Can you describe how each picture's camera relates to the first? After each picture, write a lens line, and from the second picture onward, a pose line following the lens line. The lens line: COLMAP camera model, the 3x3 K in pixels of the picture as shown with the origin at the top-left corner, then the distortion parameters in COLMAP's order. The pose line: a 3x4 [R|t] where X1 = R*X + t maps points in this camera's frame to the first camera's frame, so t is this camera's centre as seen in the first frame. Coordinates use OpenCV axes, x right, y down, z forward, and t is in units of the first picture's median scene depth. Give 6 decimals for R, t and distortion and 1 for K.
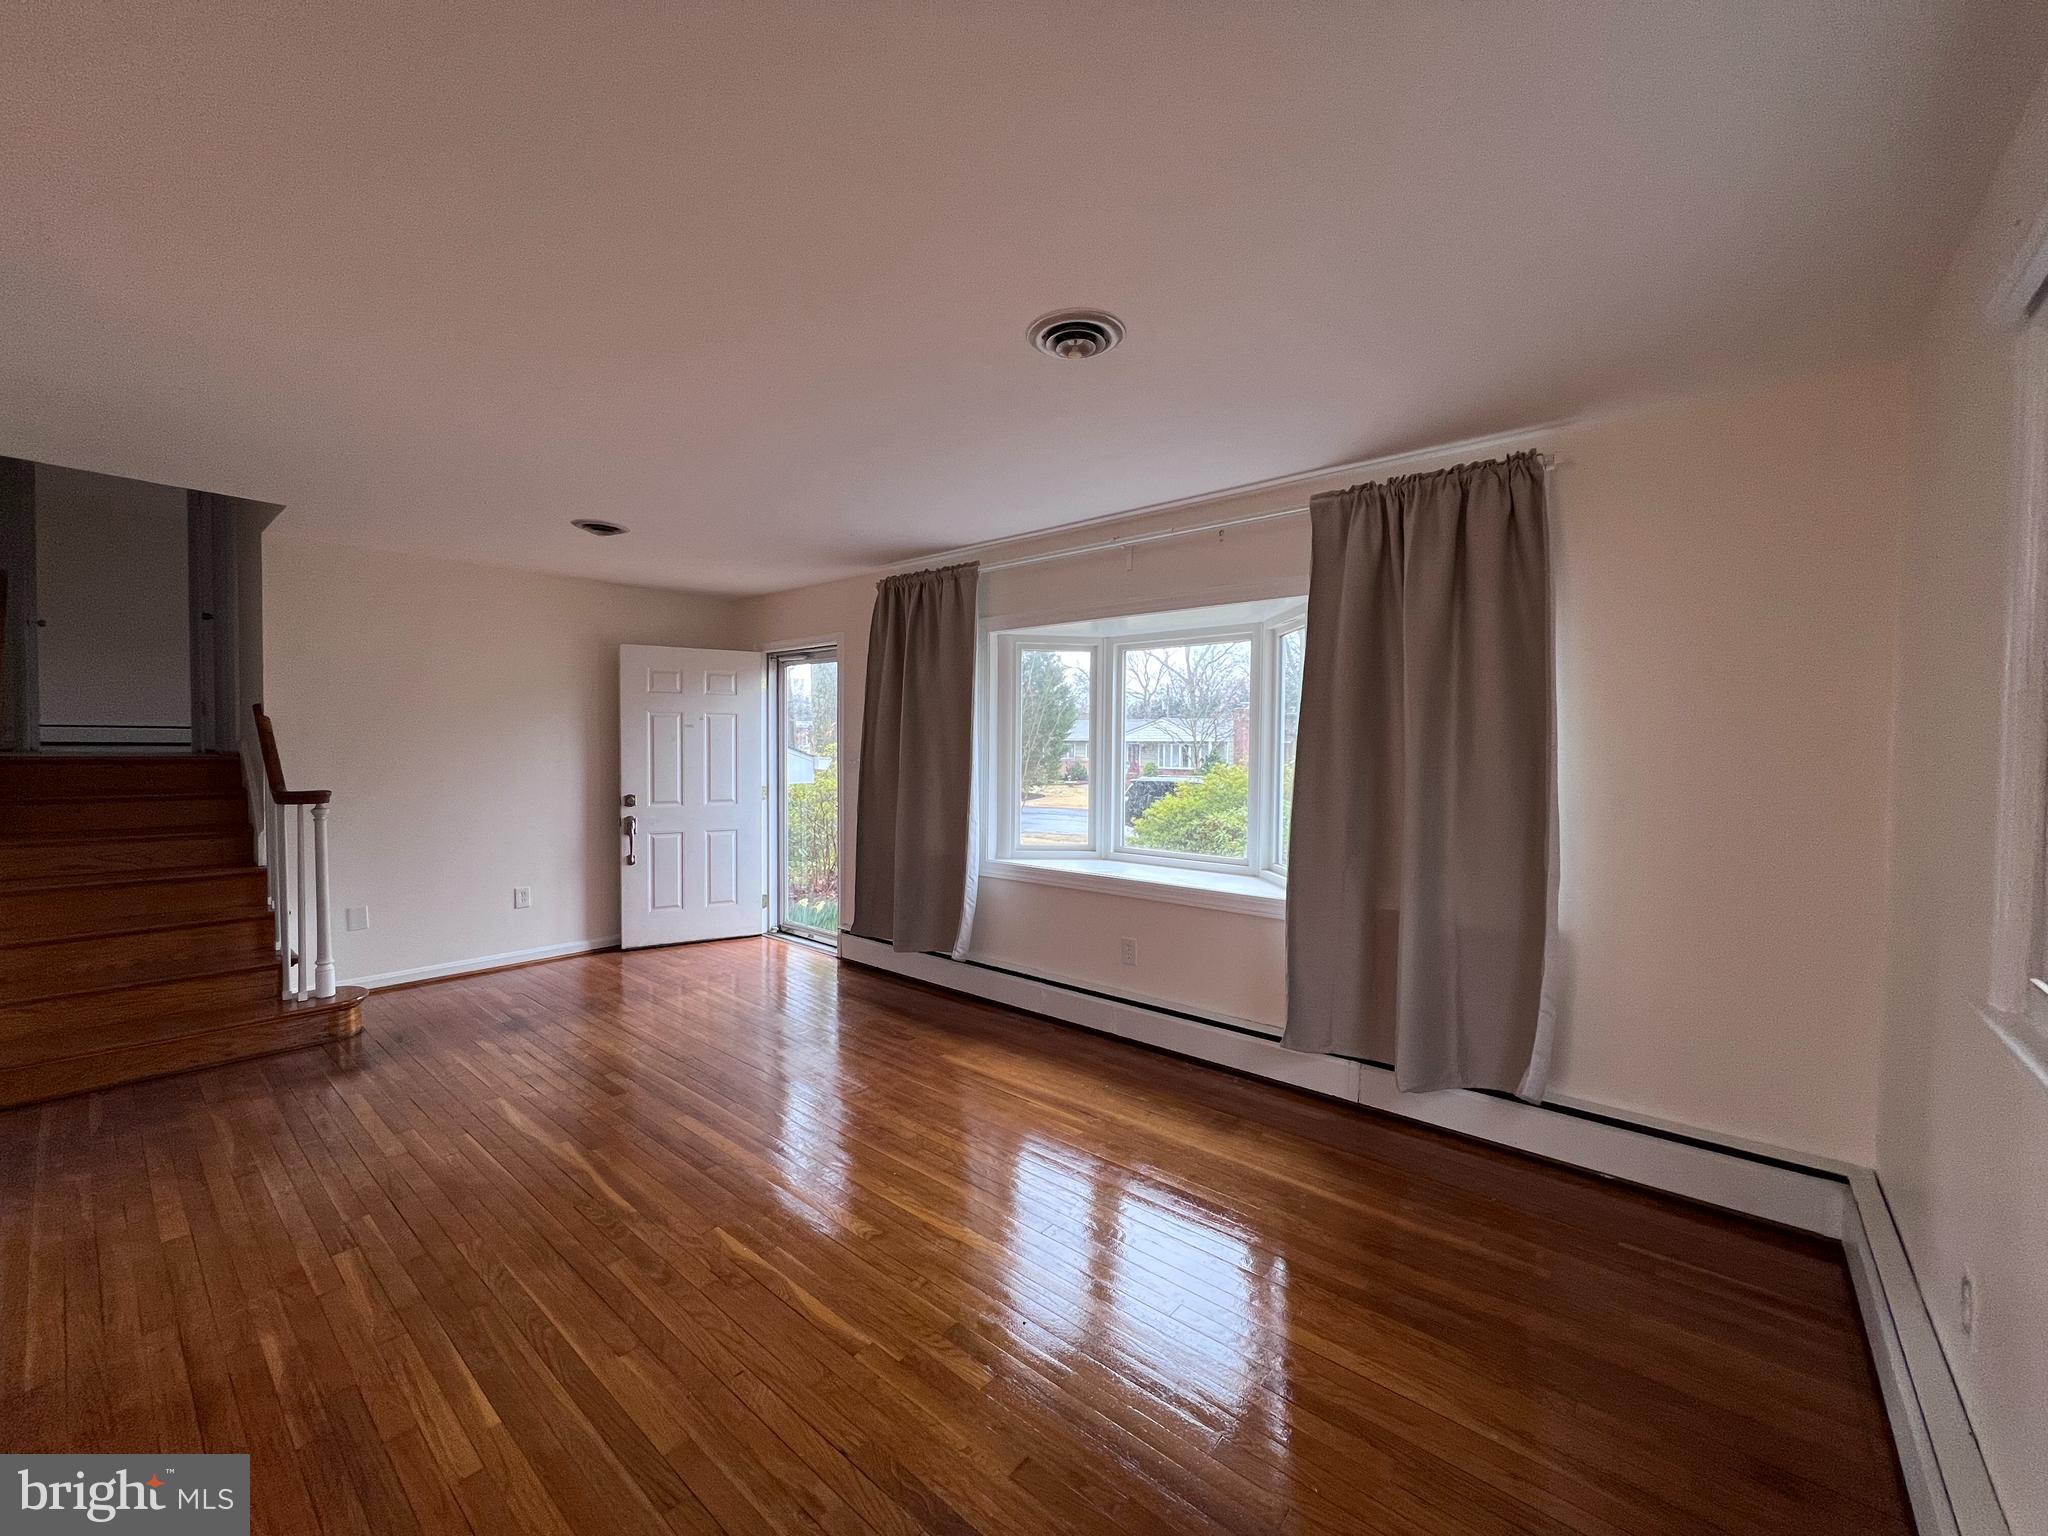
lens RADIAL K [[823.2, 0, 1025.7], [0, 823.2, 773.0], [0, 0, 1]] dist [0.012347, -0.000220]
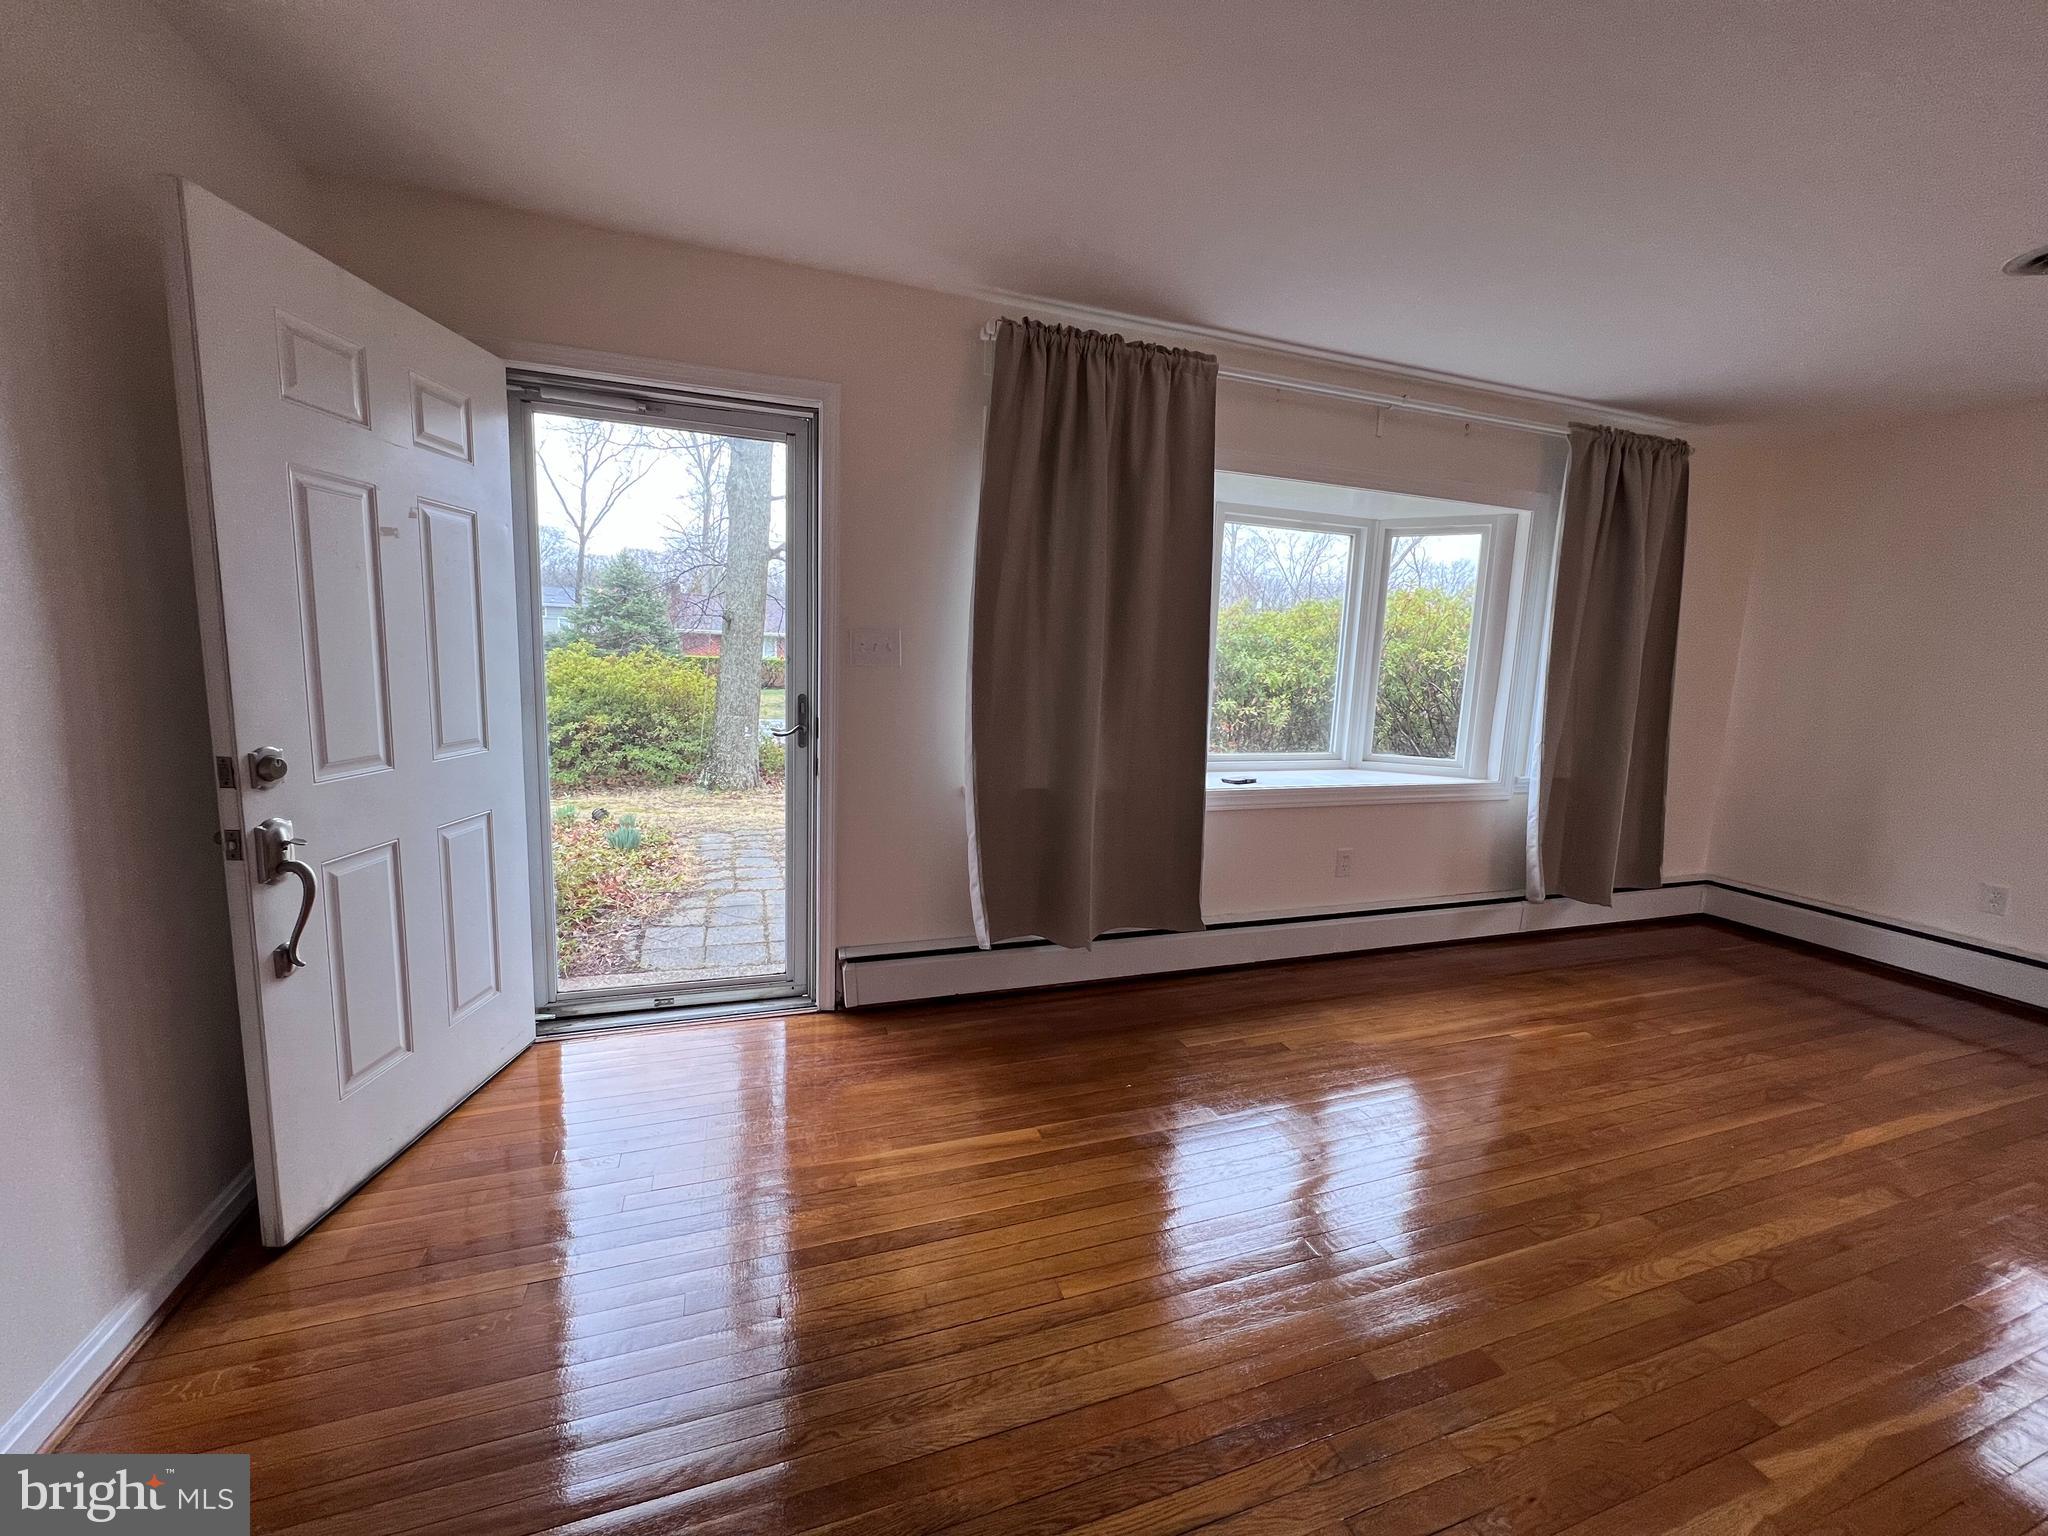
lens RADIAL K [[823.2, 0, 1025.7], [0, 823.2, 773.0], [0, 0, 1]] dist [0.012347, -0.000220]
pose [[0.486322, -0.115342, 0.866133, -0.828311], [-0.004641, 0.990894, 0.134562, -0.008847], [-0.873767, -0.069460, 0.481359, 0.849565]]
